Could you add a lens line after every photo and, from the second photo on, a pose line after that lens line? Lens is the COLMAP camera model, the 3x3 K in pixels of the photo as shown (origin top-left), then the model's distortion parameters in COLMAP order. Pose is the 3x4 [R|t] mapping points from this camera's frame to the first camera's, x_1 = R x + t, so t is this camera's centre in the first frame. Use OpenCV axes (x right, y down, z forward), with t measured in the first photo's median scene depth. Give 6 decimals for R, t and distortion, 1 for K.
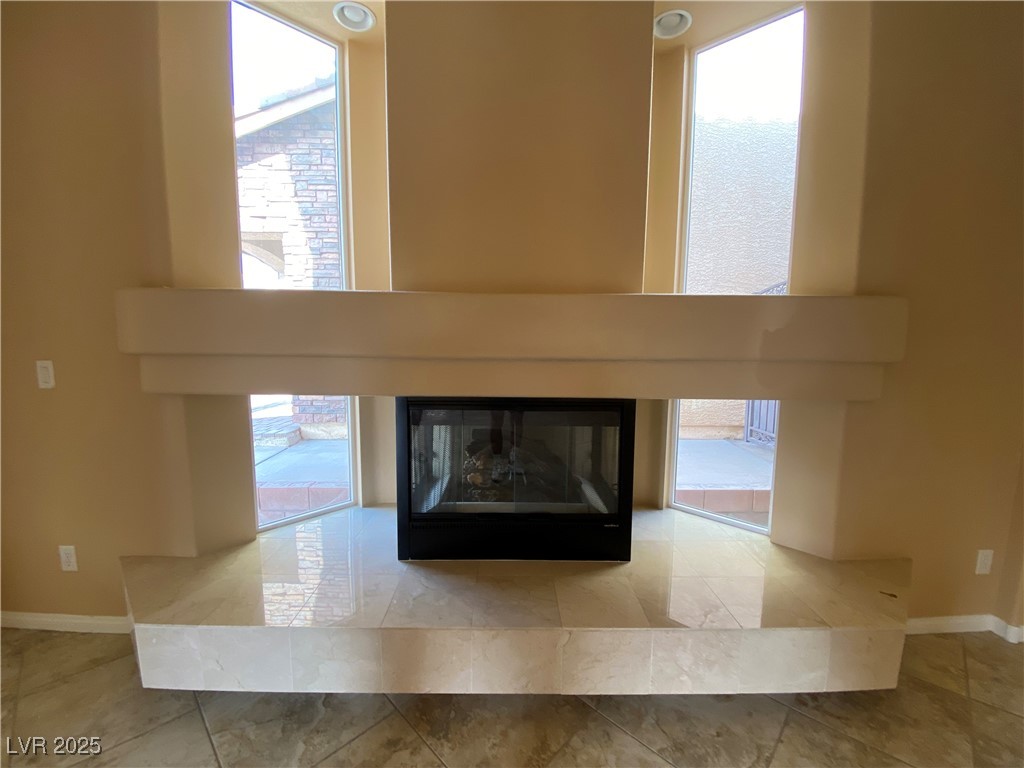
lens RADIAL K [[412.3, 0, 487.9], [0, 412.3, 401.0], [0, 0, 1]] dist [-0.000368, -0.023229]
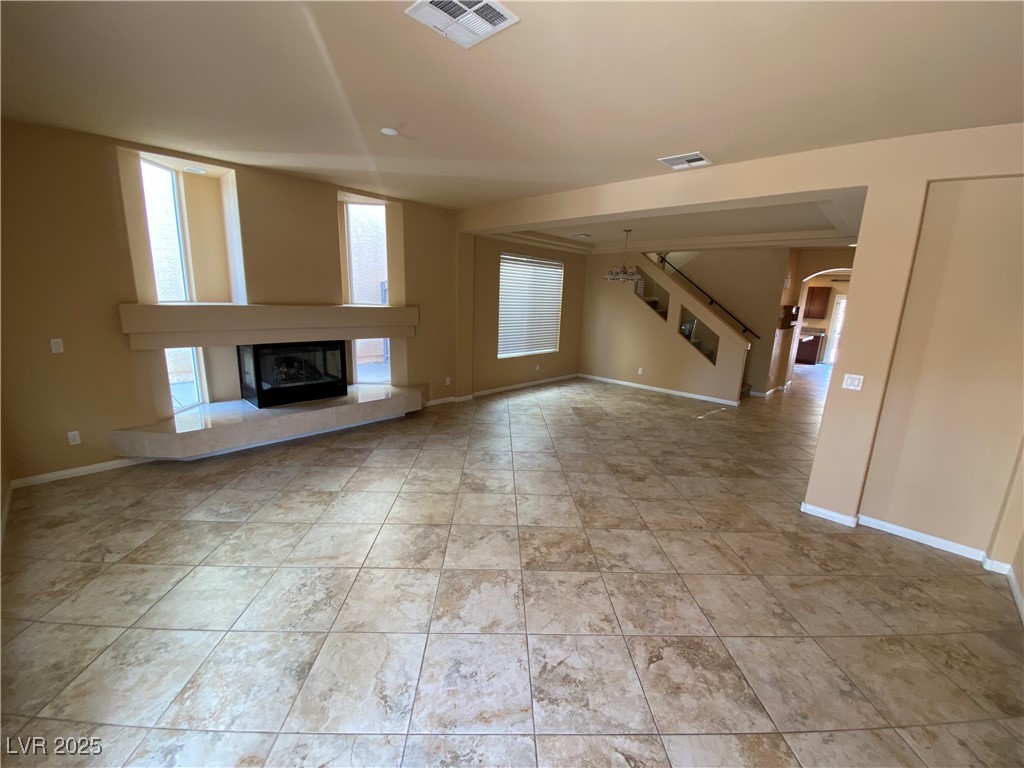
lens RADIAL K [[410.3, 0, 512.0], [0, 410.3, 384.0], [0, 0, 1]] dist [0.031346, -0.022768]
pose [[0.691550, -0.135882, 0.709433, -0.966652], [0.060699, 0.989605, 0.130375, -0.007179], [-0.719774, -0.047099, 0.692609, -1.981275]]
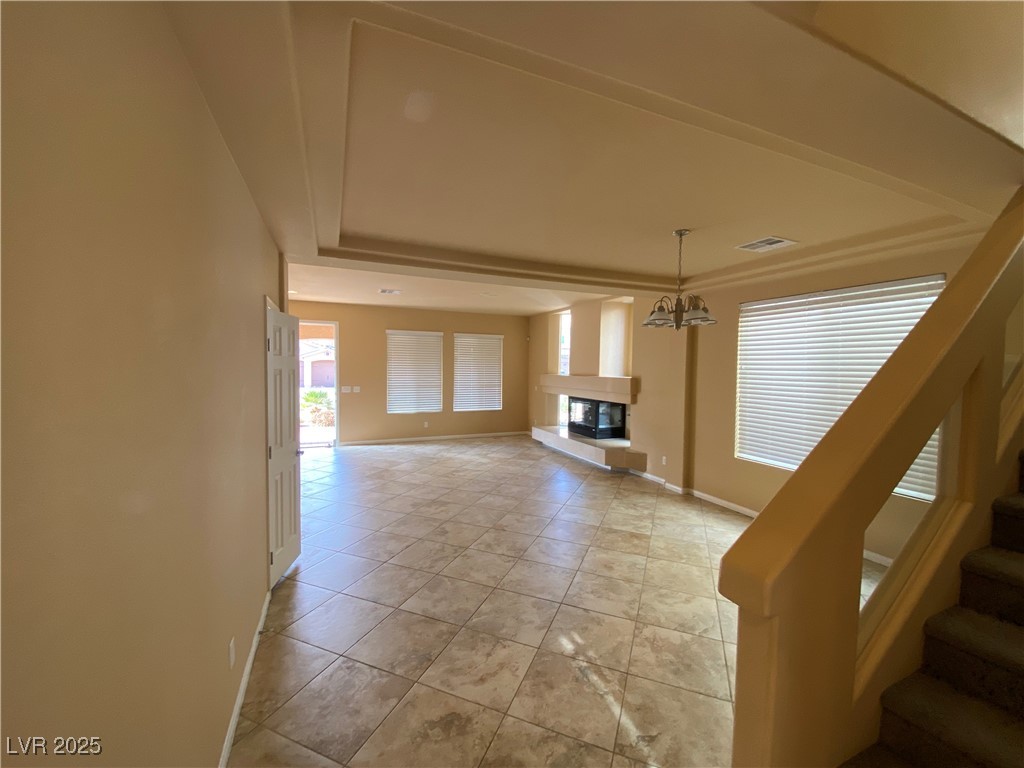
lens RADIAL K [[410.3, 0, 512.0], [0, 410.3, 384.0], [0, 0, 1]] dist [0.031346, -0.022768]
pose [[0.395322, 0.041029, -0.917626, 3.827330], [-0.122620, 0.992418, -0.008452, -0.021284], [0.910321, 0.115861, 0.397356, -1.547864]]
